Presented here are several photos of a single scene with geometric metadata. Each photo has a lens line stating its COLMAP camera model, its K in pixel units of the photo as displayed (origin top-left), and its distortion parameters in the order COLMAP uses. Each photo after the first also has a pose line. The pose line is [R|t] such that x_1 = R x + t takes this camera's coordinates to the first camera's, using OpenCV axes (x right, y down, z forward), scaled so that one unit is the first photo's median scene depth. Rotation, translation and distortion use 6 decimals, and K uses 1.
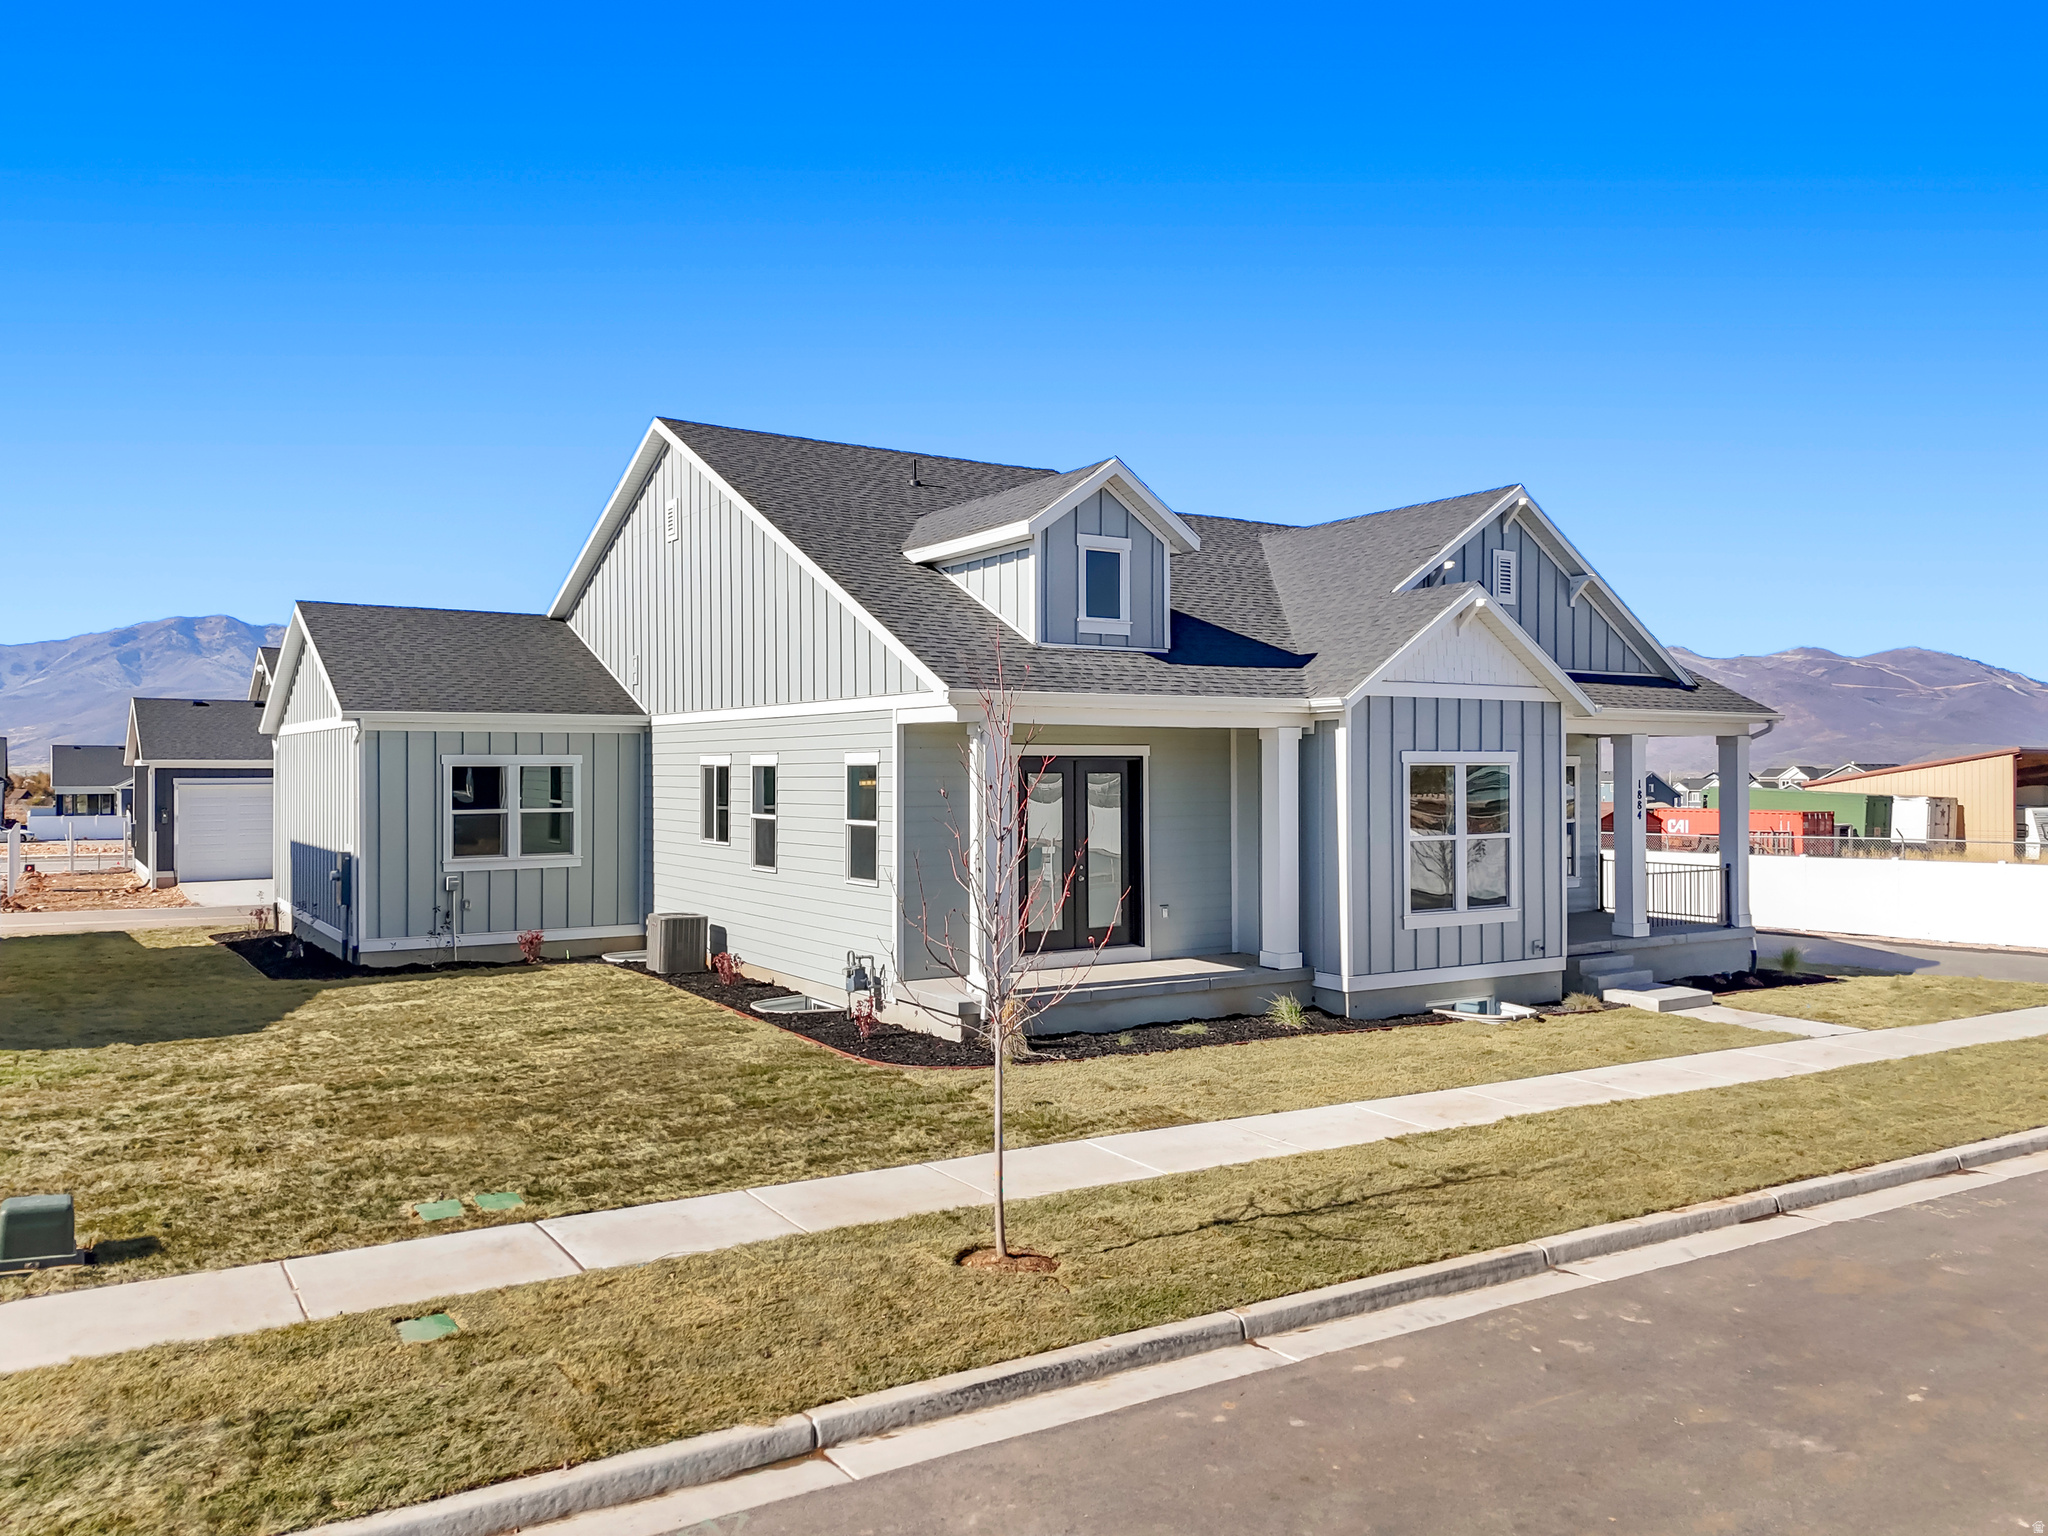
lens RADIAL K [[1546.7, 0, 1025.2], [0, 1546.7, 760.1], [0, 0, 1]] dist [0.049316, -0.016732]
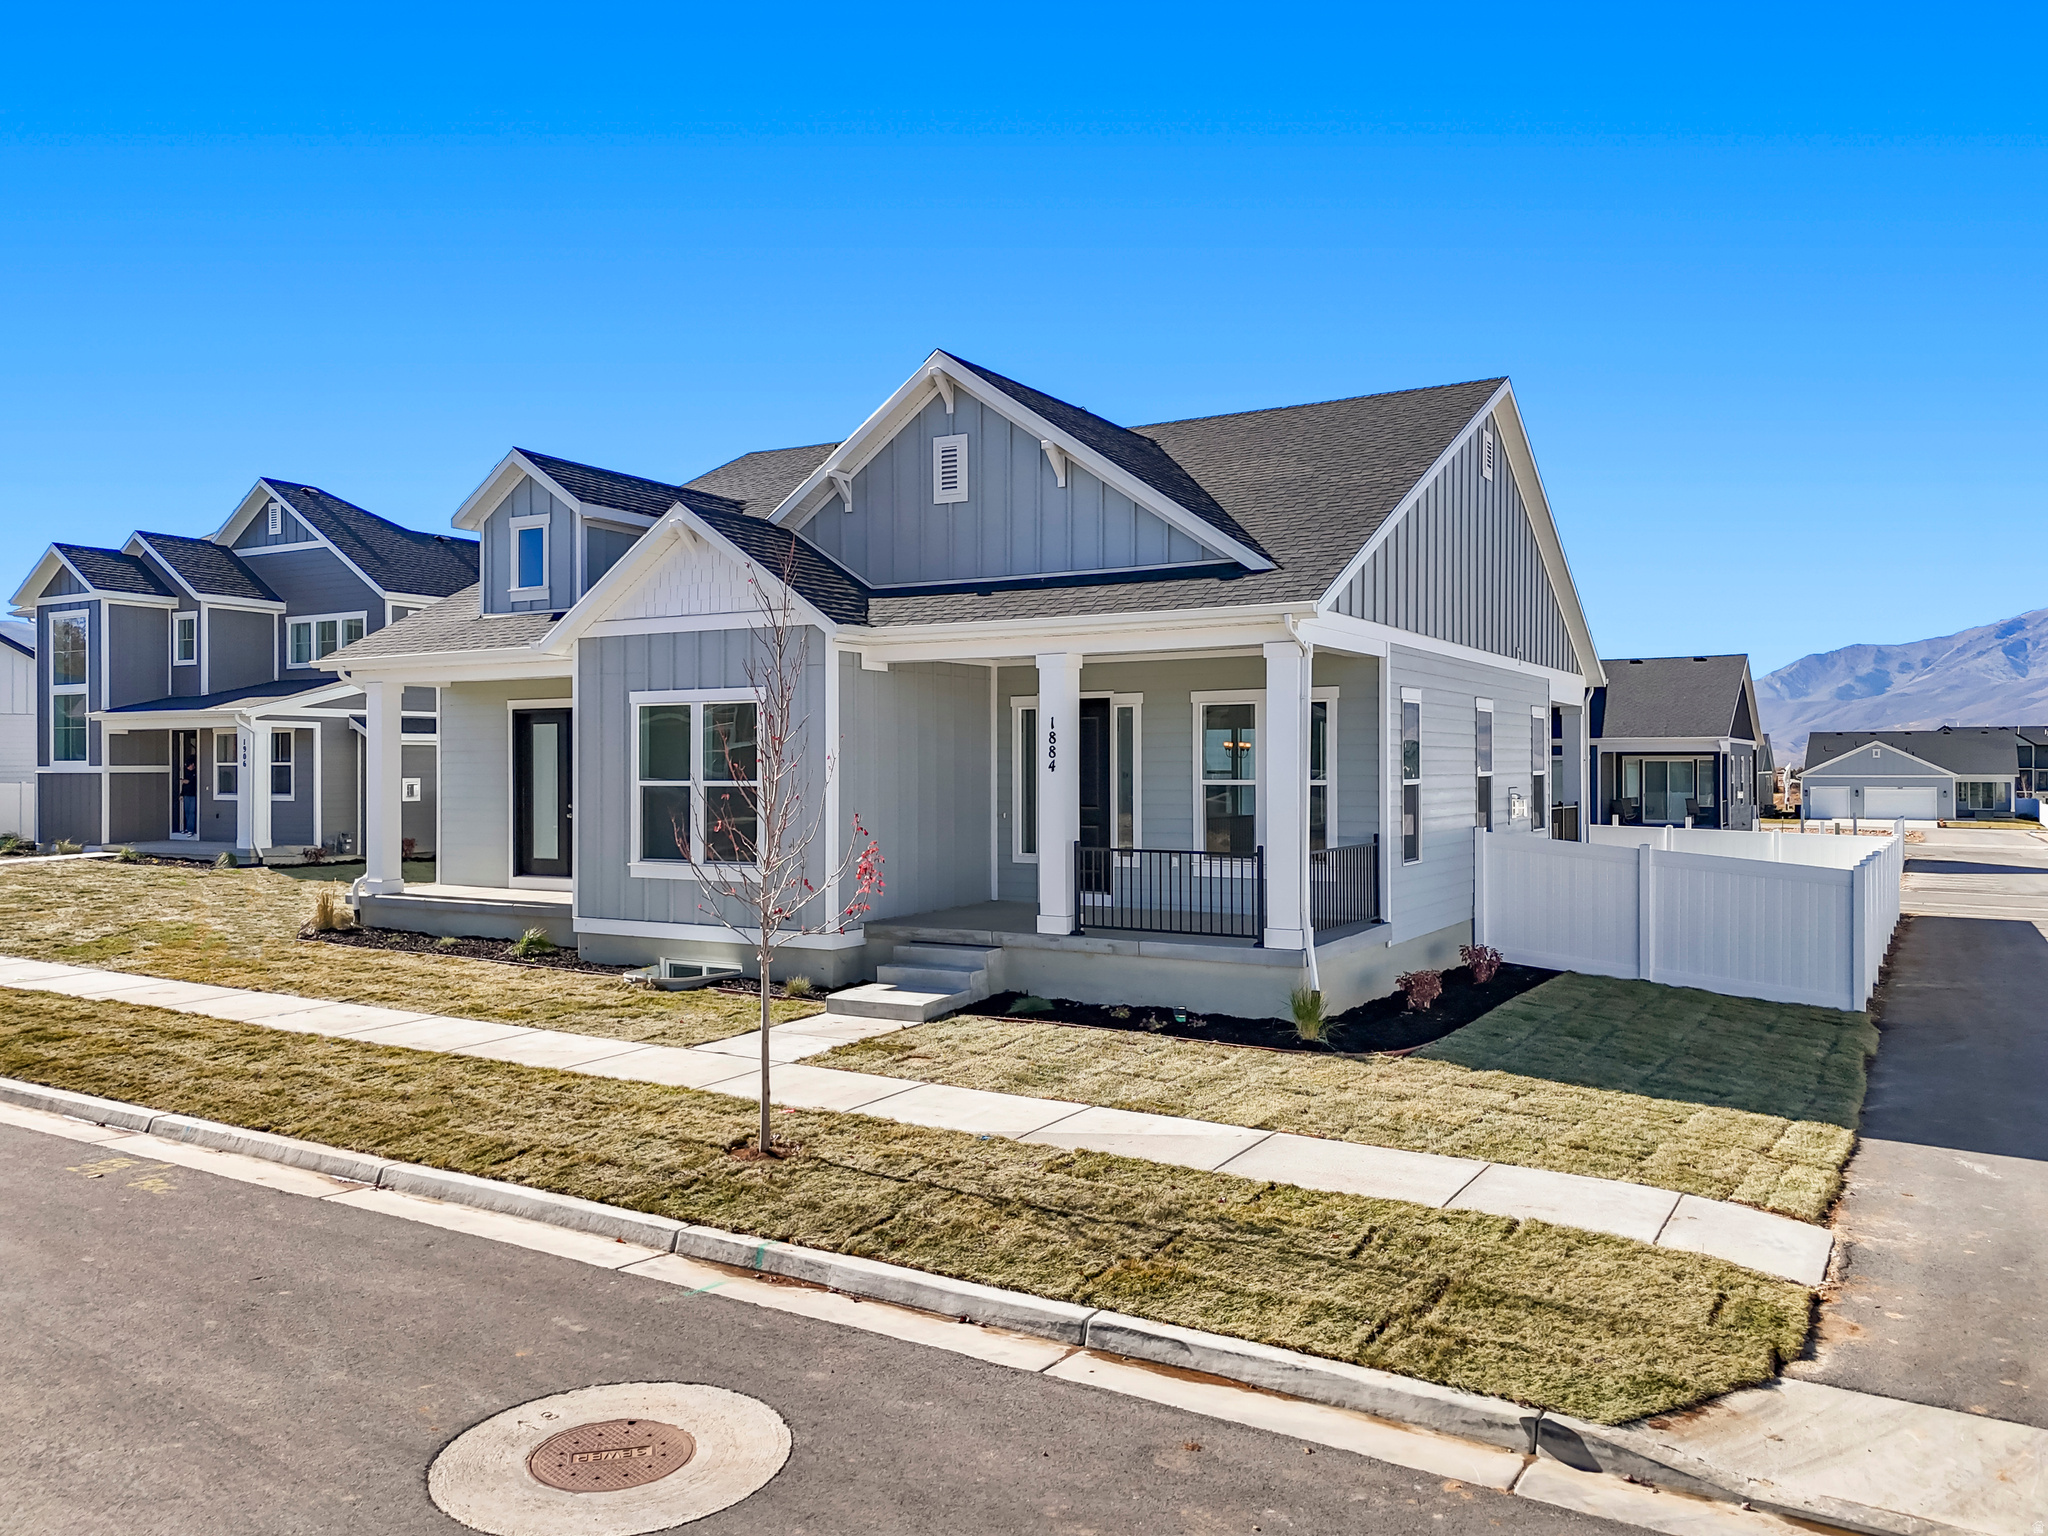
lens RADIAL K [[1546.7, 0, 1026.4], [0, 1546.7, 782.9], [0, 0, 1]] dist [0.049316, -0.016732]
pose [[0.456781, 0.008213, -0.889541, 1.189665], [0.007285, 0.999889, 0.012973, 0.039178], [0.889549, -0.012406, 0.456671, 0.763567]]
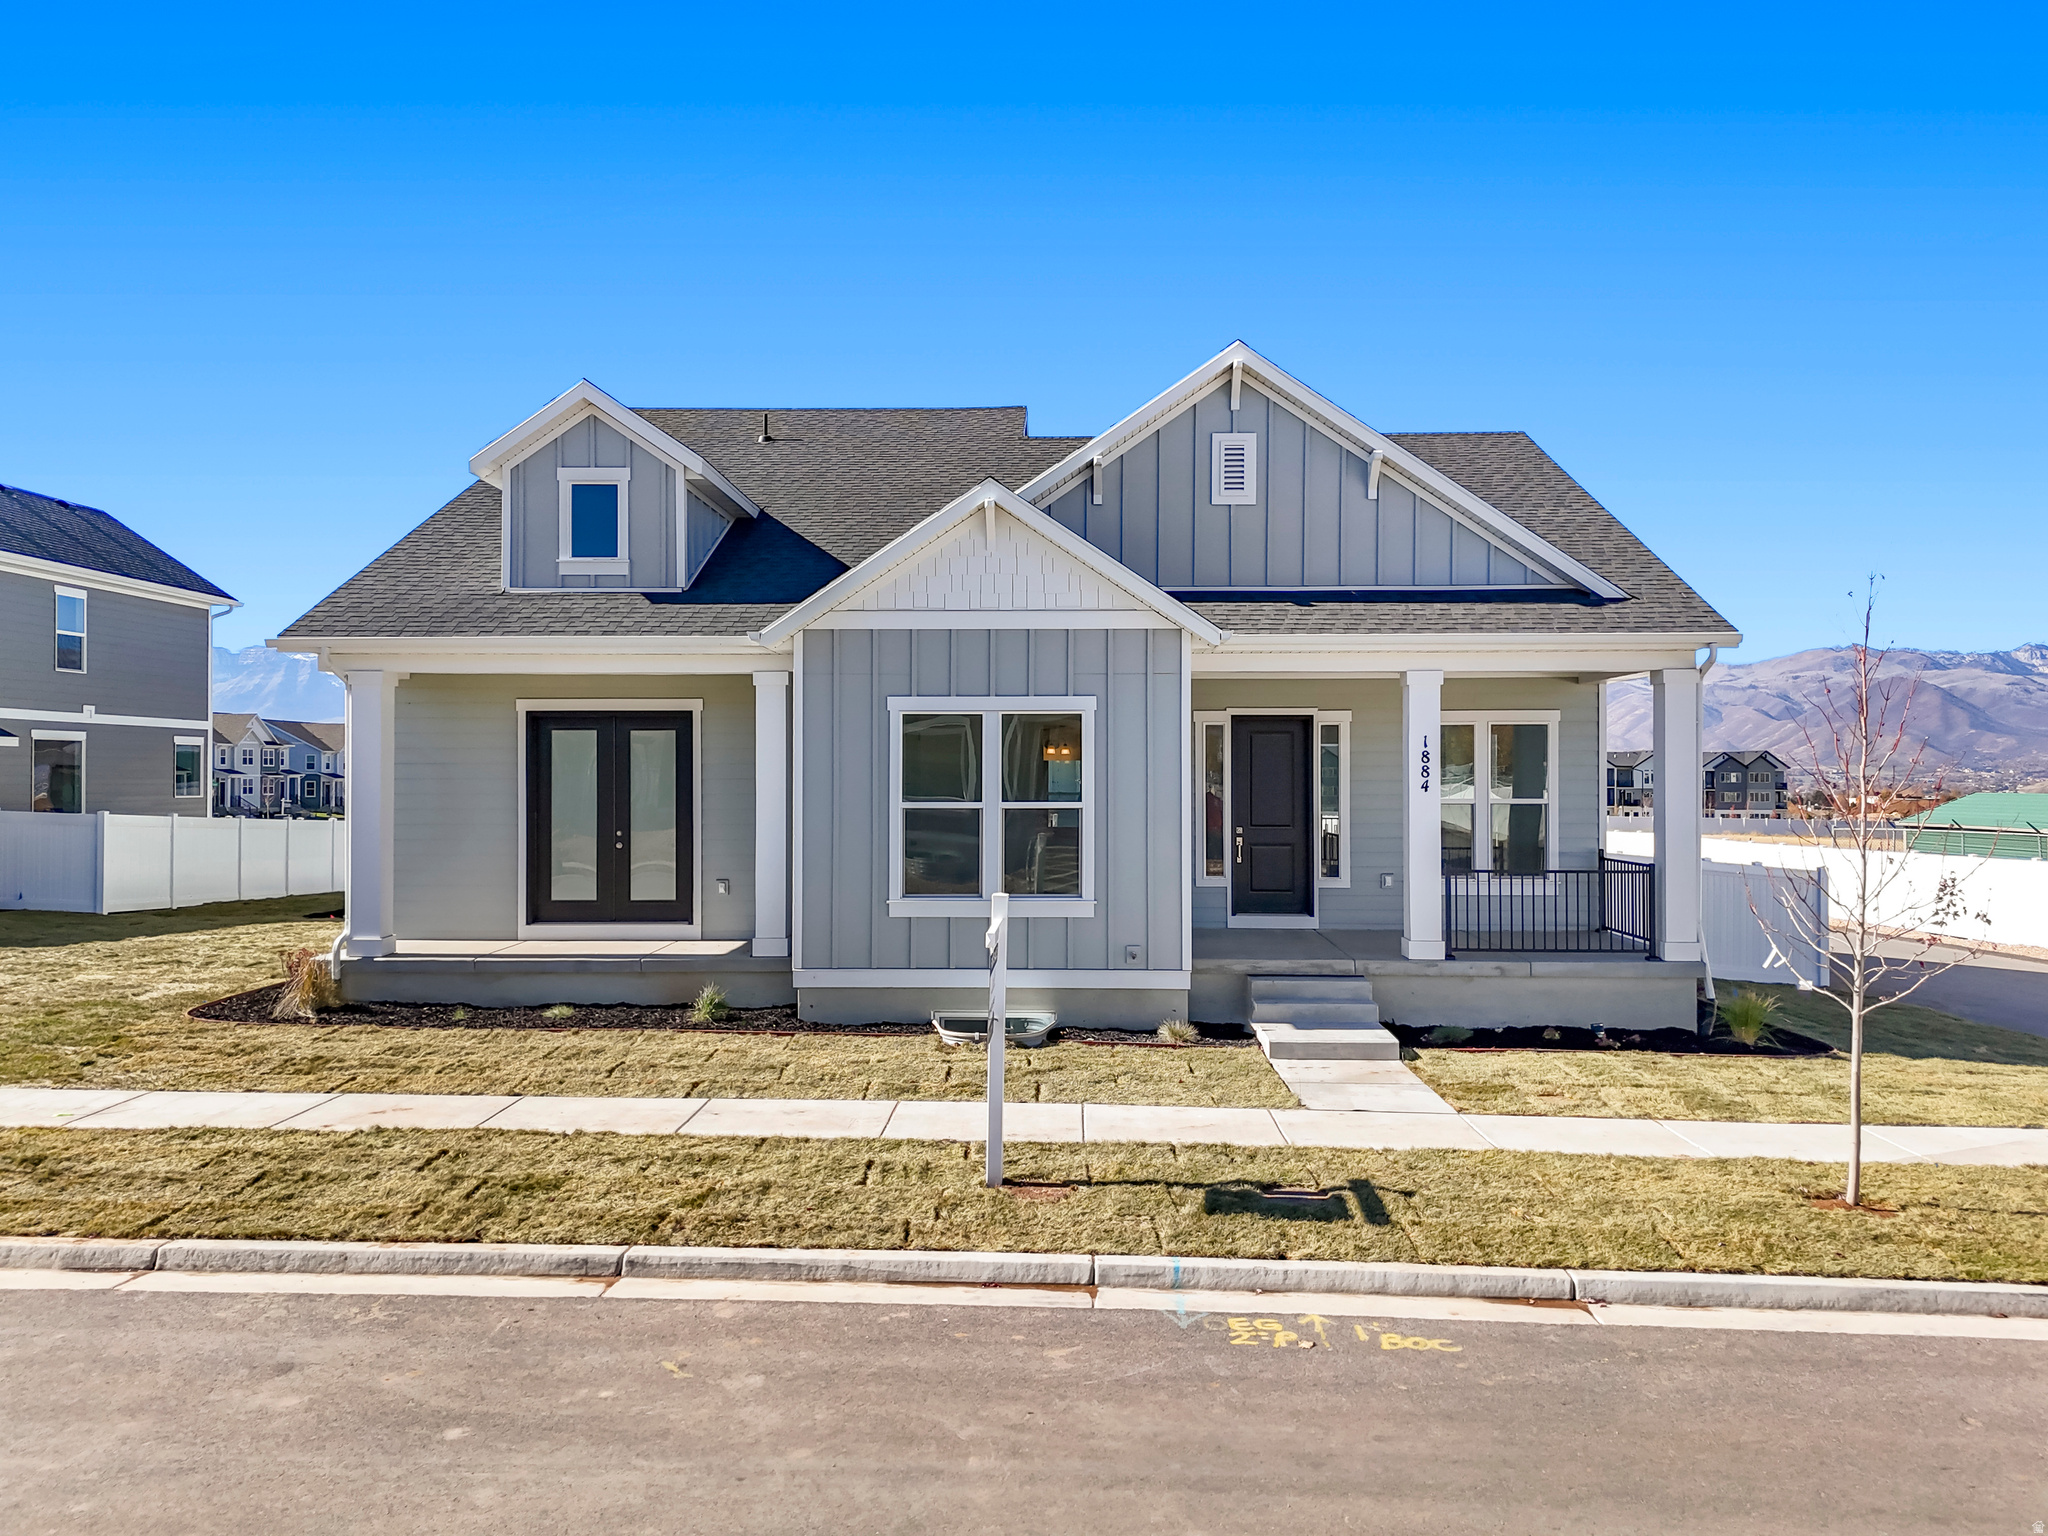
lens RADIAL K [[1546.7, 0, 1027.9], [0, 1546.7, 764.6], [0, 0, 1]] dist [0.049316, -0.016732]
pose [[0.828018, -0.003729, -0.560689, 0.738107], [0.002500, 0.999992, -0.002958, 0.031597], [0.560695, 0.001047, 0.828021, 0.367023]]
